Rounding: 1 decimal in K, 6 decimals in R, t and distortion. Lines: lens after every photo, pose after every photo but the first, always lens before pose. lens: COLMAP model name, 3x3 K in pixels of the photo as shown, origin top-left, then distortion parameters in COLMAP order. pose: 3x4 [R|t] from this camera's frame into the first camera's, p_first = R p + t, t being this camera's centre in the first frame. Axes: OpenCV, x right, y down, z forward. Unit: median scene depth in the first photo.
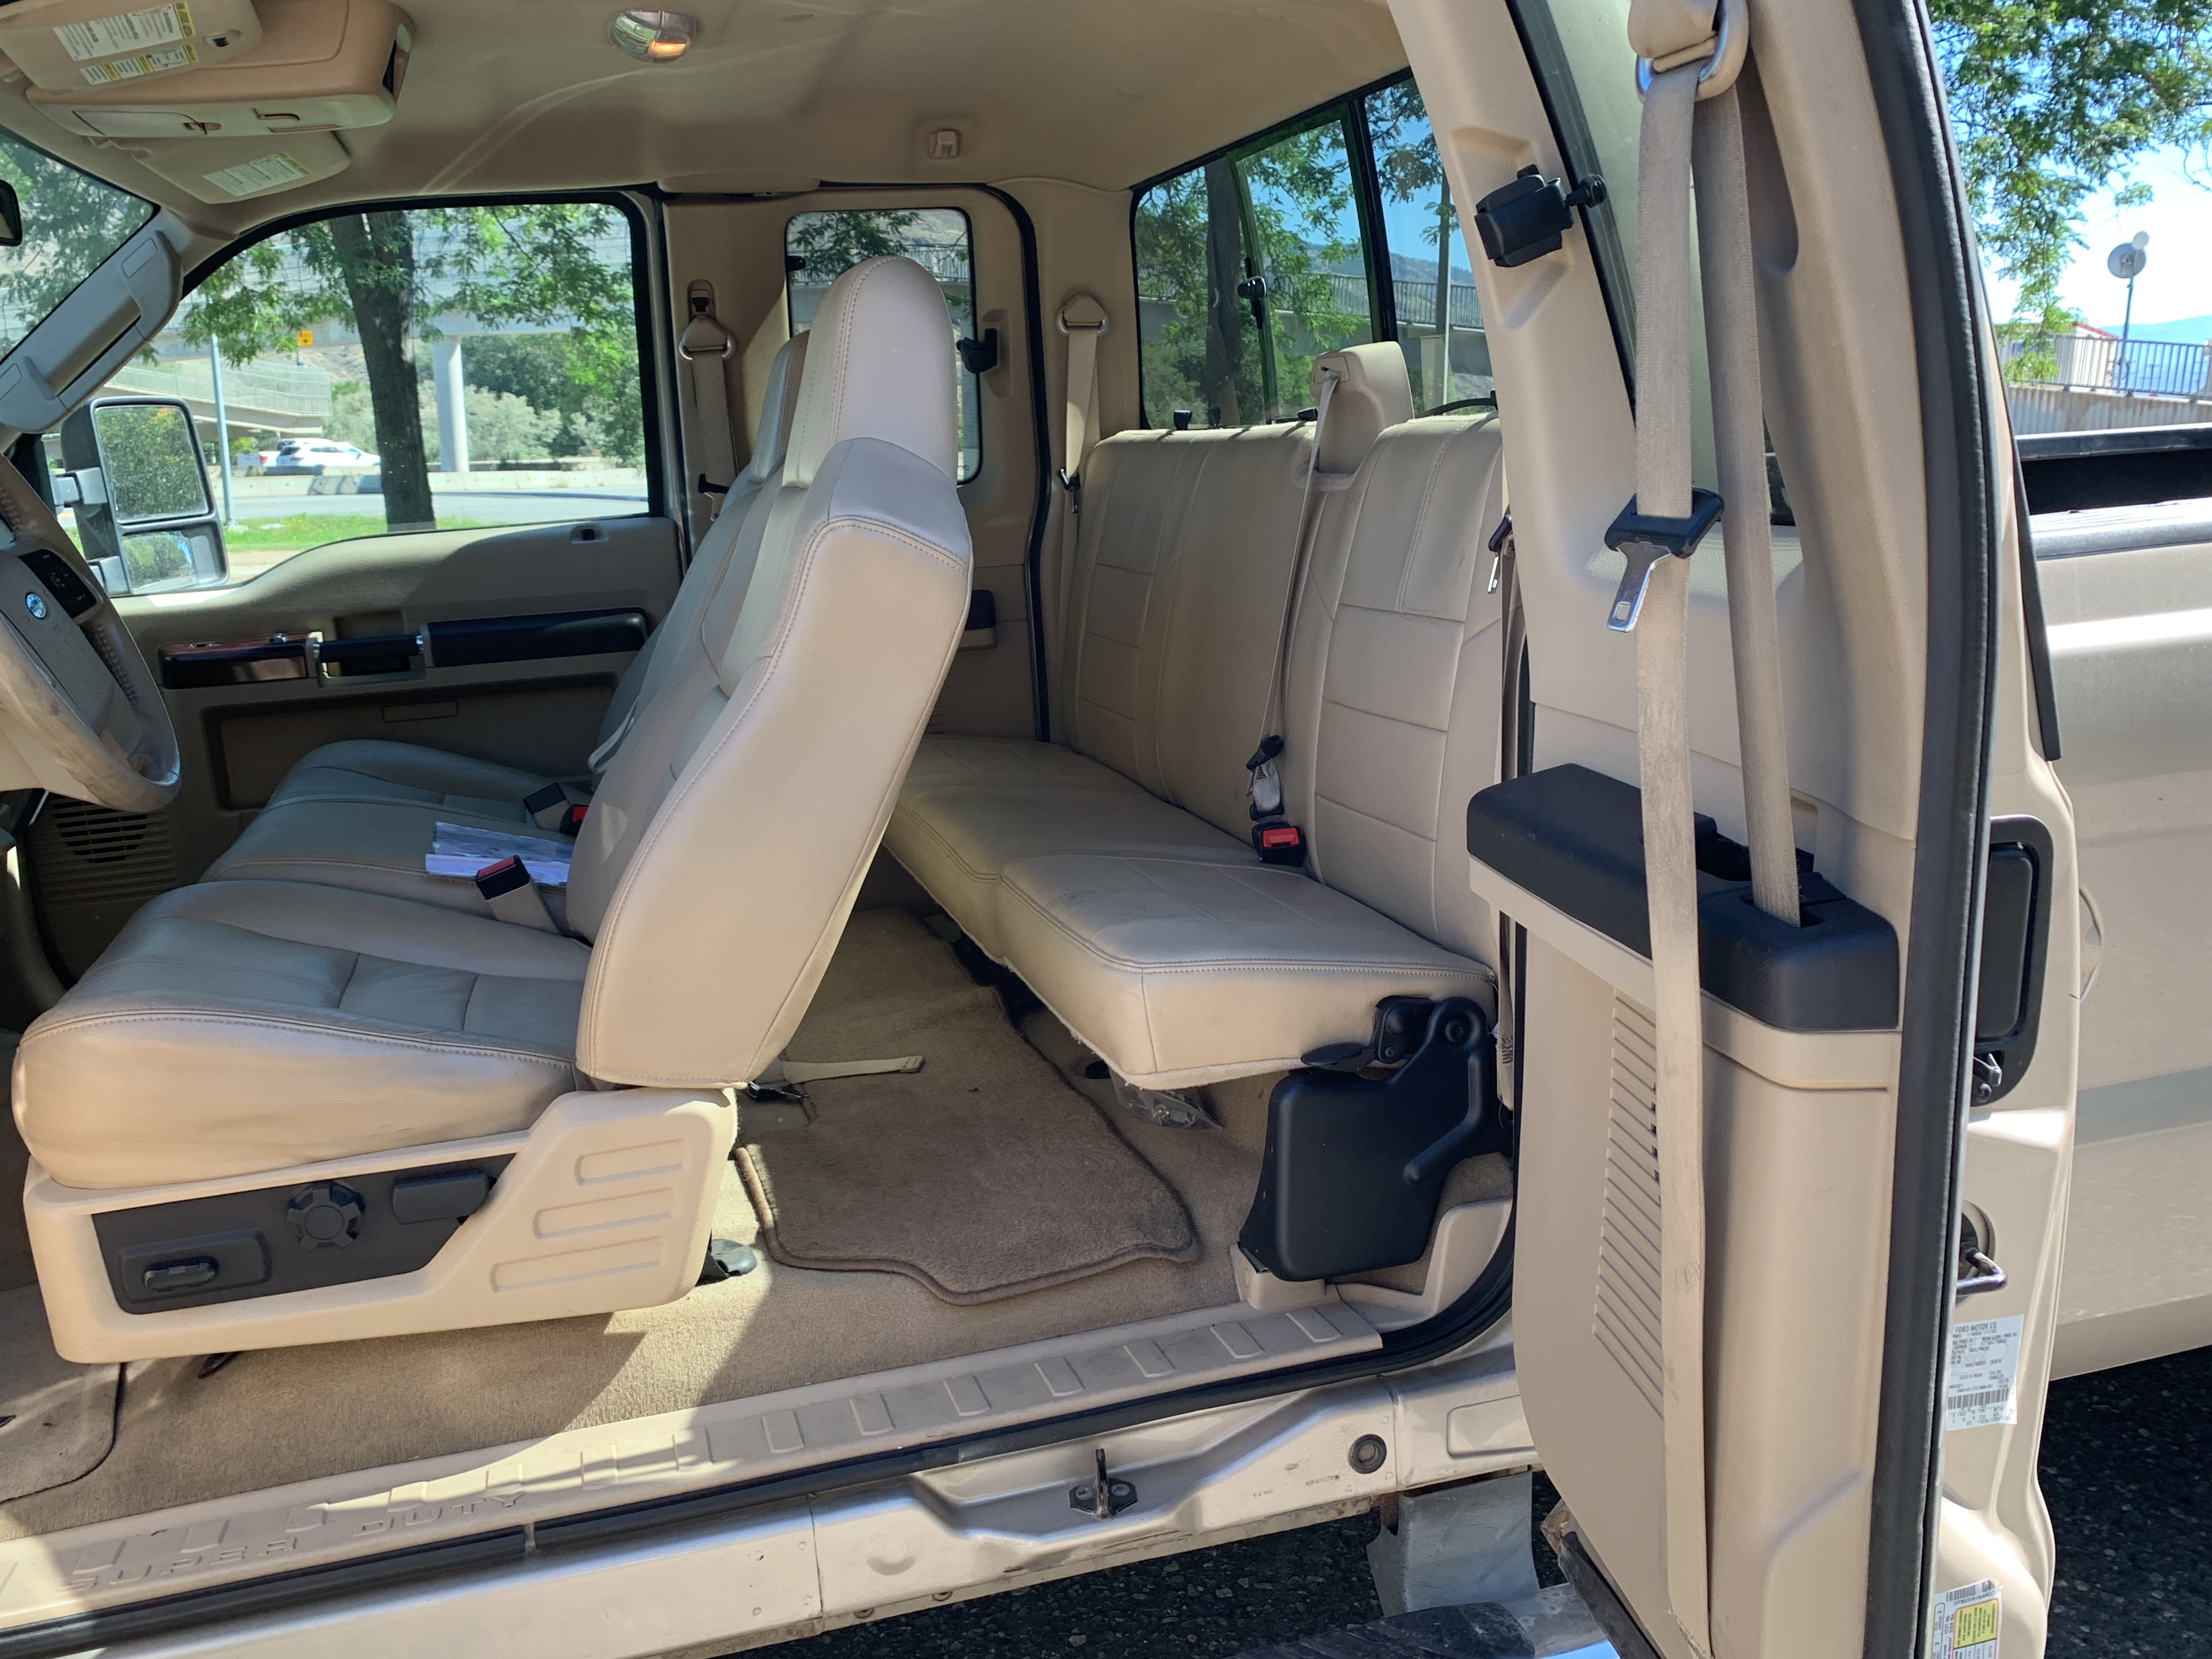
lens RADIAL K [[1880.3, 0, 1101.0], [0, 1880.3, 868.9], [0, 0, 1]] dist [0.130469, -0.303161]
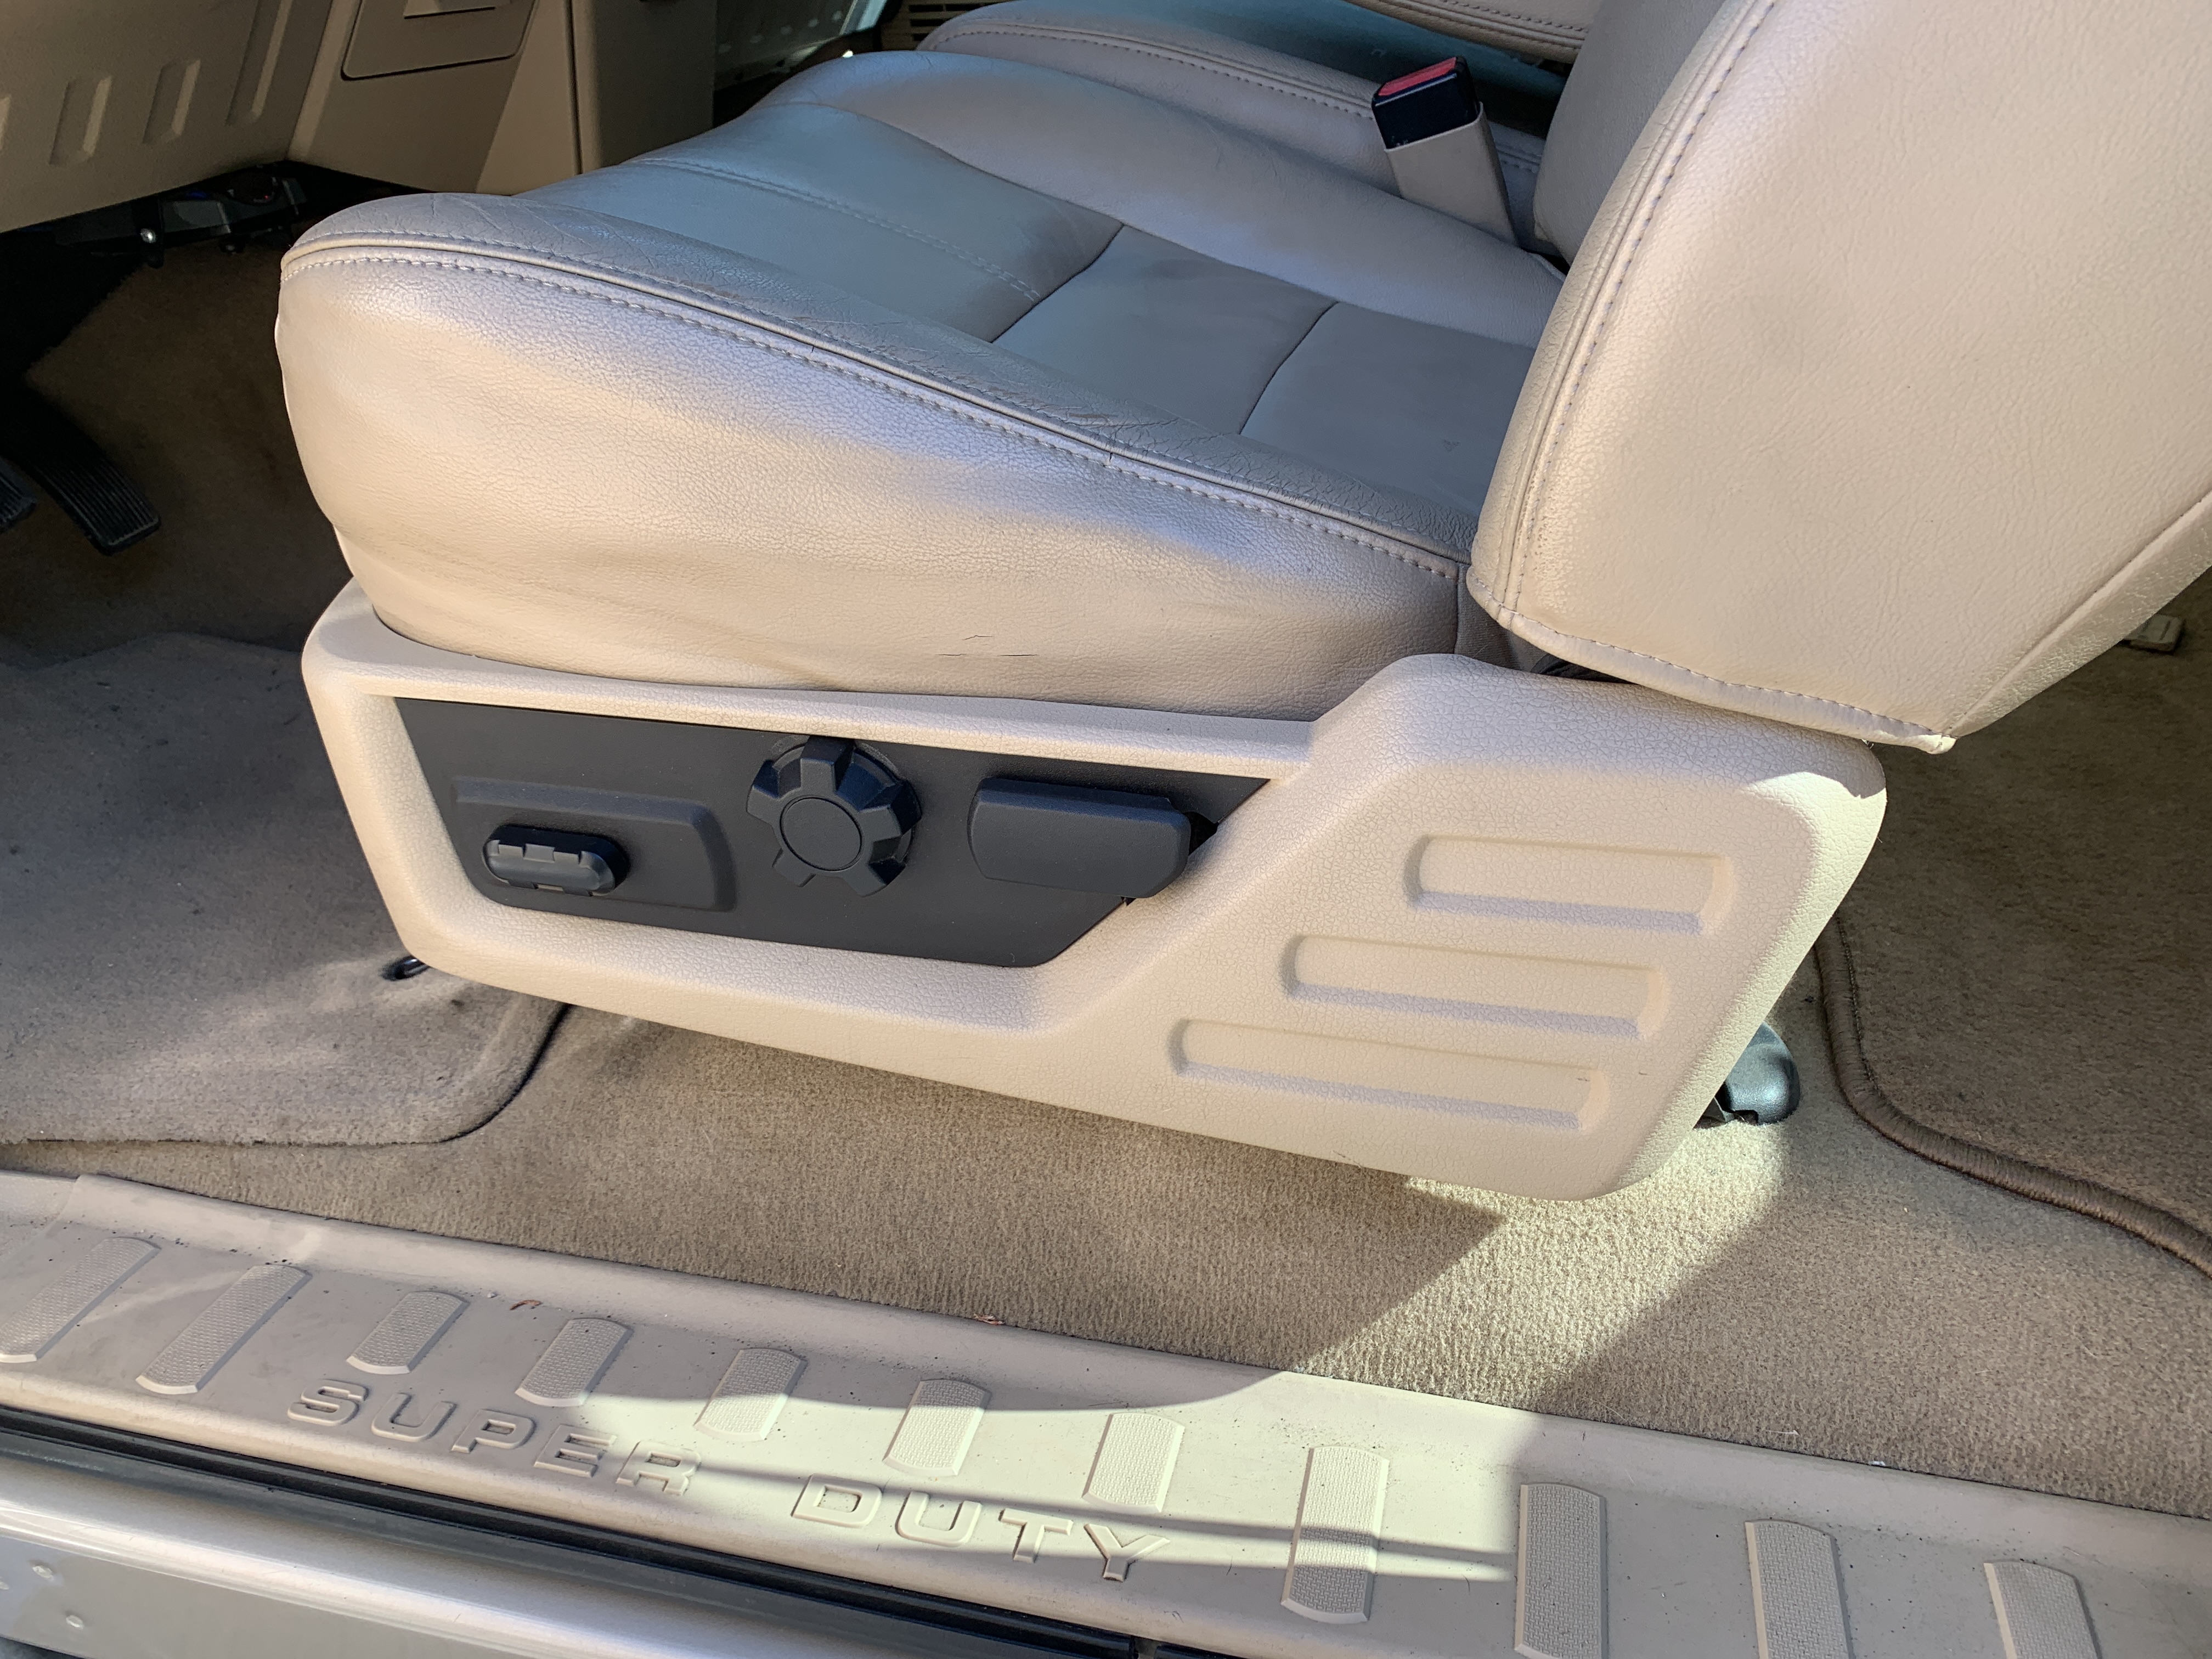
lens RADIAL K [[1670.5, 0, 1113.7], [0, 1670.5, 829.3], [0, 0, 1]] dist [0.018750, -0.009383]
pose [[0.861686, 0.274207, -0.426974, -0.147776], [-0.122549, 0.928972, 0.349275, 0.036532], [0.492421, -0.248640, 0.834086, 0.547581]]
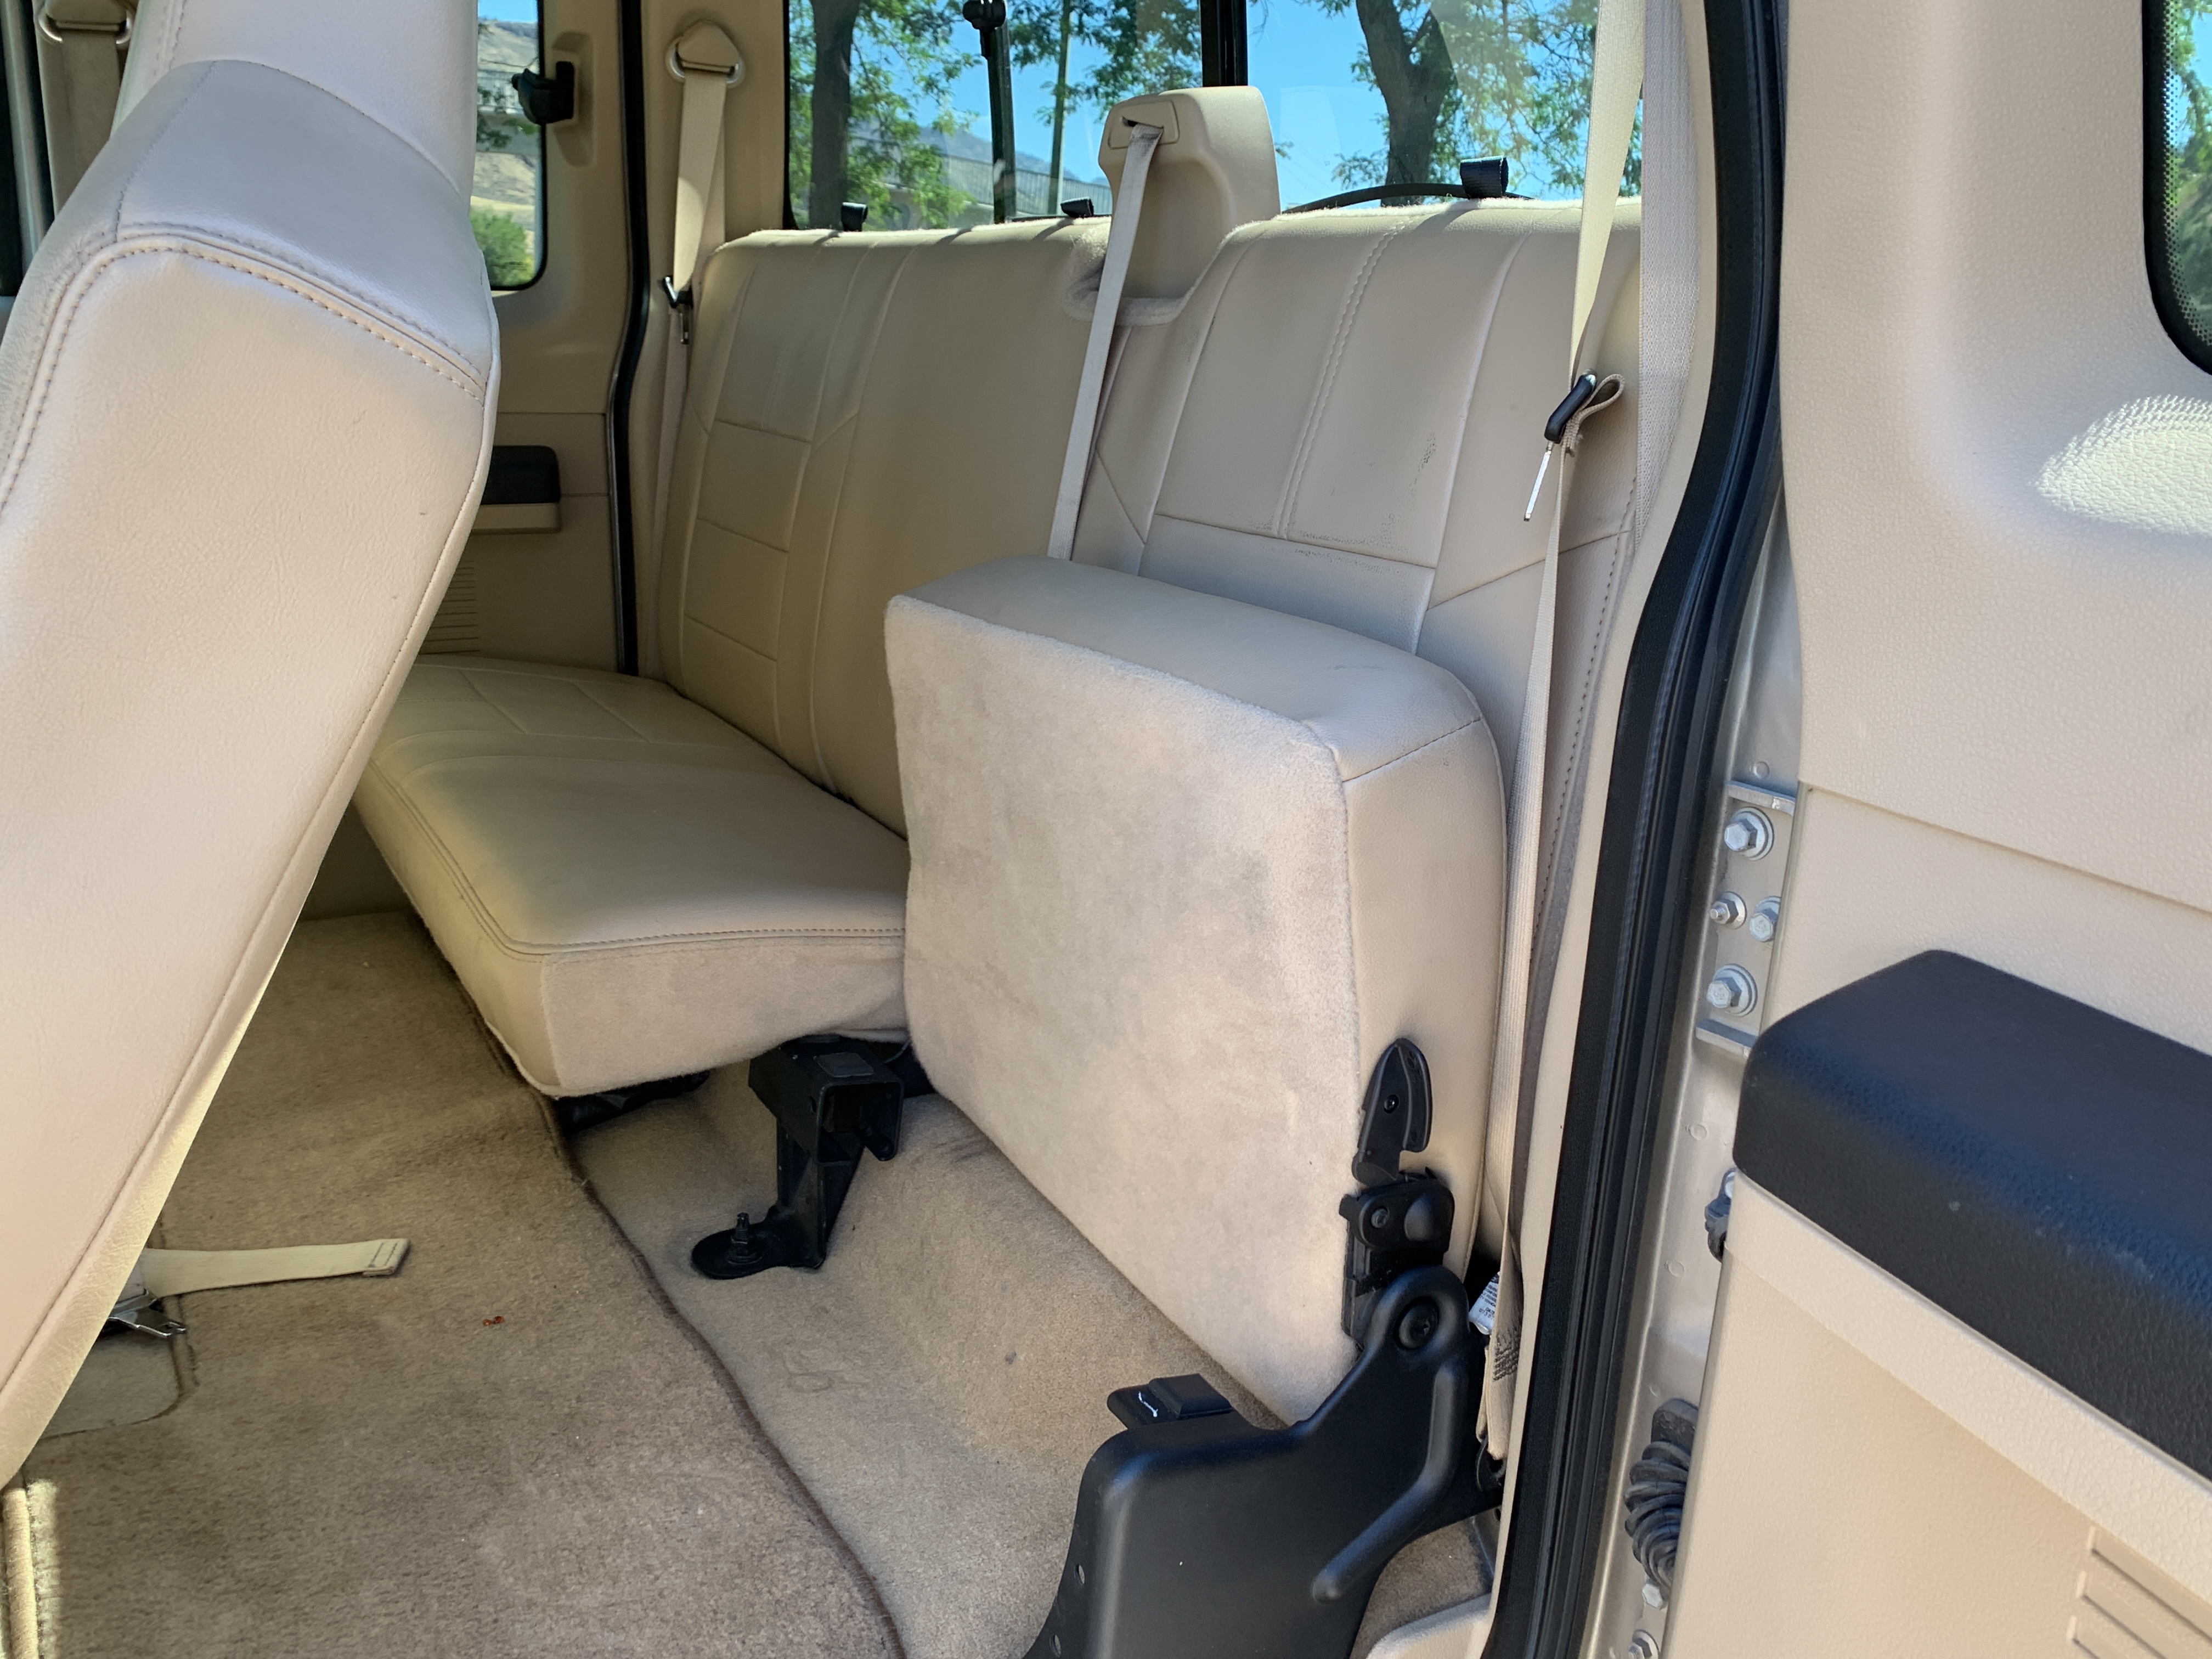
lens RADIAL K [[1890.1, 0, 1097.8], [0, 1890.1, 821.2], [0, 0, 1]] dist [-0.004167, 0.027315]
pose [[0.974710, 0.028673, 0.221626, -0.021680], [-0.036360, 0.998868, 0.030680, -0.061888], [-0.220495, -0.037963, 0.974649, 0.430418]]
